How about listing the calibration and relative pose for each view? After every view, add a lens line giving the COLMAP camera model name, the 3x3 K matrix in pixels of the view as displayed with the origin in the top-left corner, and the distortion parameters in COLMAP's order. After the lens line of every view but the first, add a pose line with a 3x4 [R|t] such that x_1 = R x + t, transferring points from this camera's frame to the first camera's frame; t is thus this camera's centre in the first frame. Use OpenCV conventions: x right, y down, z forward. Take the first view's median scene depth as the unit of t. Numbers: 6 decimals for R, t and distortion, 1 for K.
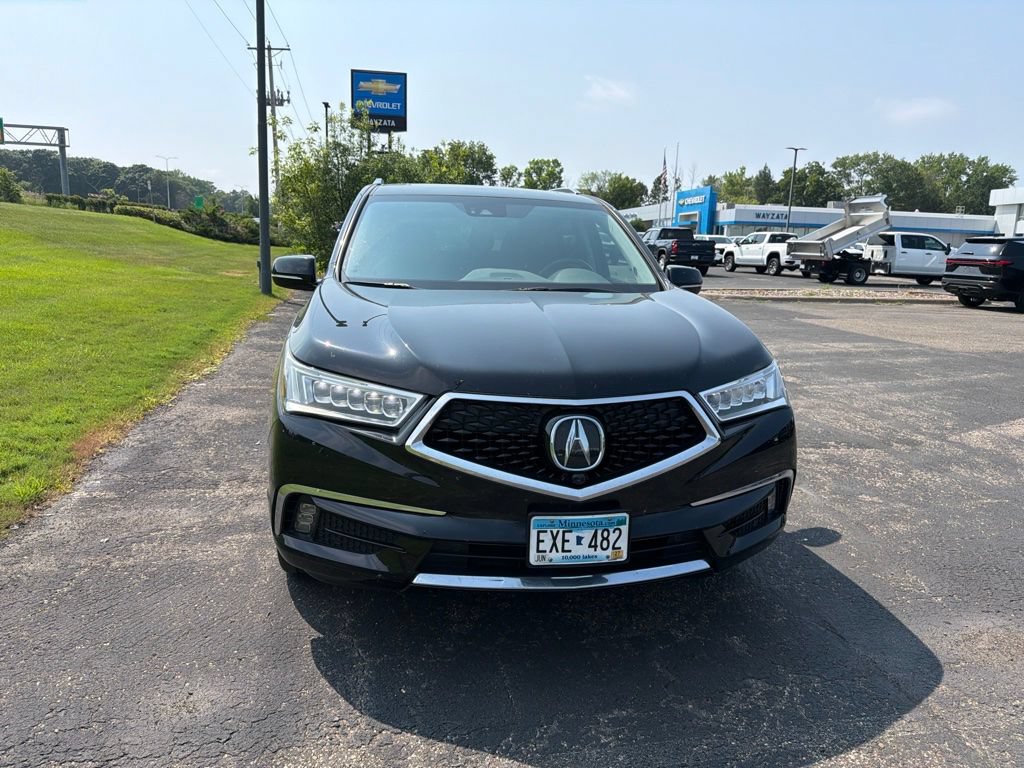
lens RADIAL K [[715.8, 0, 513.0], [0, 715.8, 385.6], [0, 0, 1]] dist [0.068307, -0.096999]
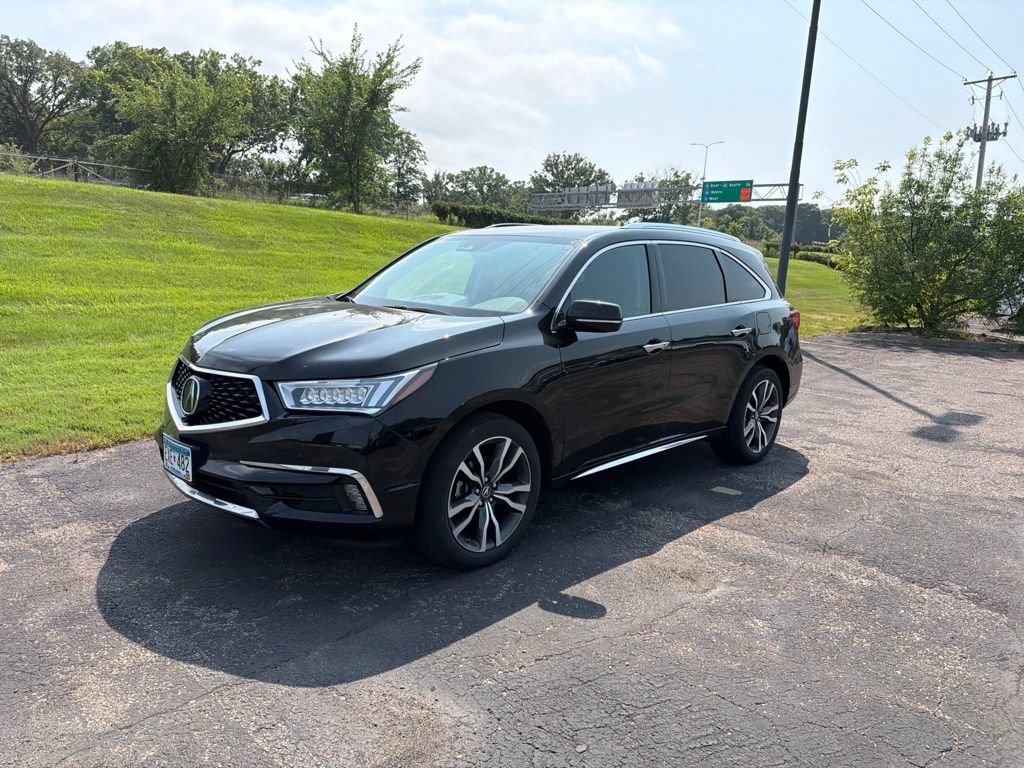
lens RADIAL K [[707.9, 0, 504.1], [0, 707.9, 386.8], [0, 0, 1]] dist [0.083736, -0.117525]
pose [[0.585250, 0.138764, -0.798891, 0.977552], [-0.184836, 0.982139, 0.035186, -0.065403], [0.789505, 0.127071, 0.600445, 0.364125]]
